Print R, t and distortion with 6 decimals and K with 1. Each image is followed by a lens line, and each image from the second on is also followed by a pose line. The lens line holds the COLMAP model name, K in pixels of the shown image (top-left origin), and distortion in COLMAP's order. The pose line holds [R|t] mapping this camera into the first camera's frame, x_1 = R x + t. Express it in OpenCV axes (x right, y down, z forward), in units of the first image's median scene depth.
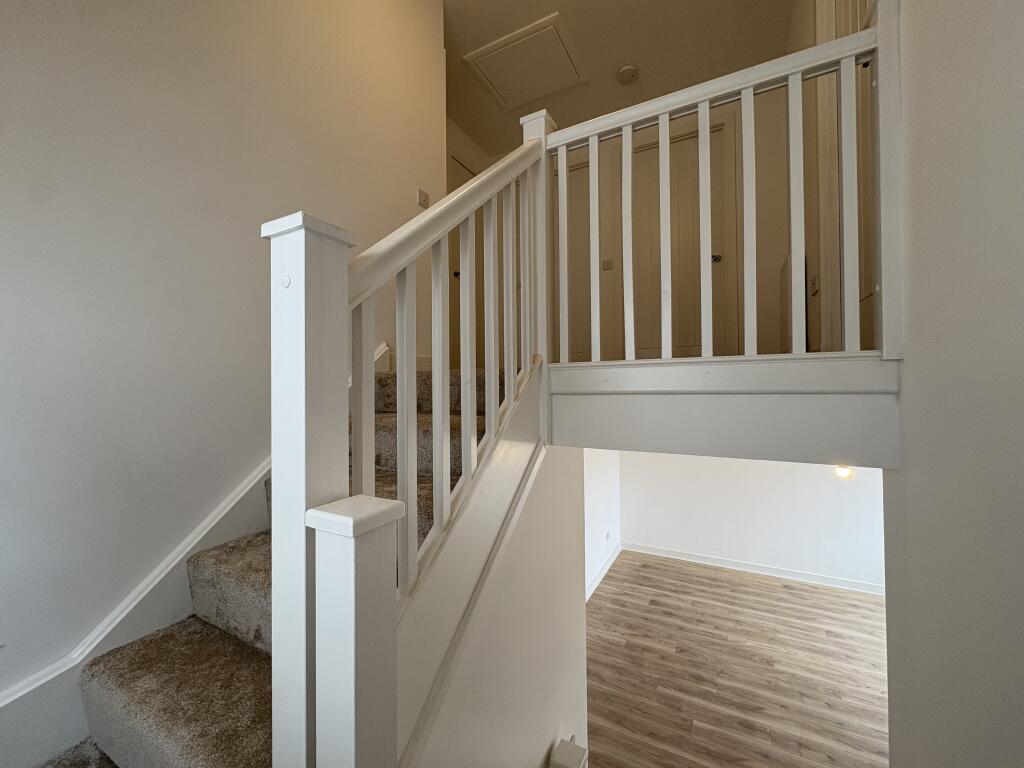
lens RADIAL K [[407.6, 0, 510.4], [0, 407.6, 383.5], [0, 0, 1]] dist [0.003710, -0.000138]
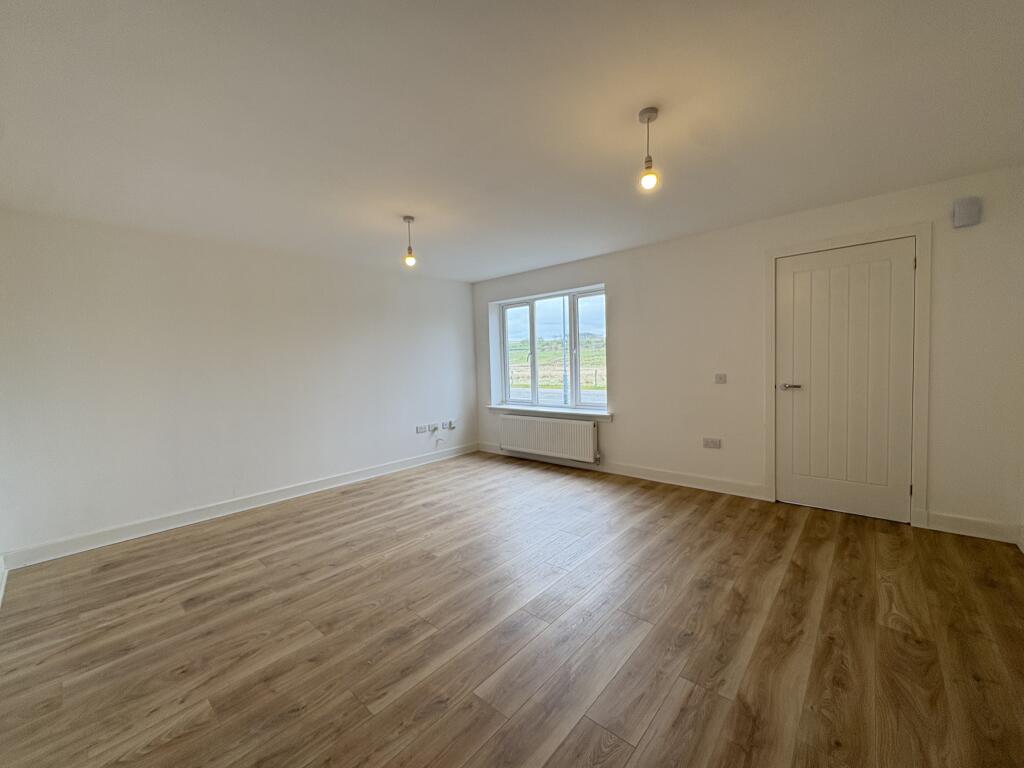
lens RADIAL K [[407.6, 0, 510.4], [0, 407.6, 383.5], [0, 0, 1]] dist [0.003710, -0.000138]
pose [[0.230032, -0.049041, 0.971947, -0.004505], [0.018490, 0.998769, 0.046019, 0.289412], [-0.973007, 0.007385, 0.230655, 0.570718]]
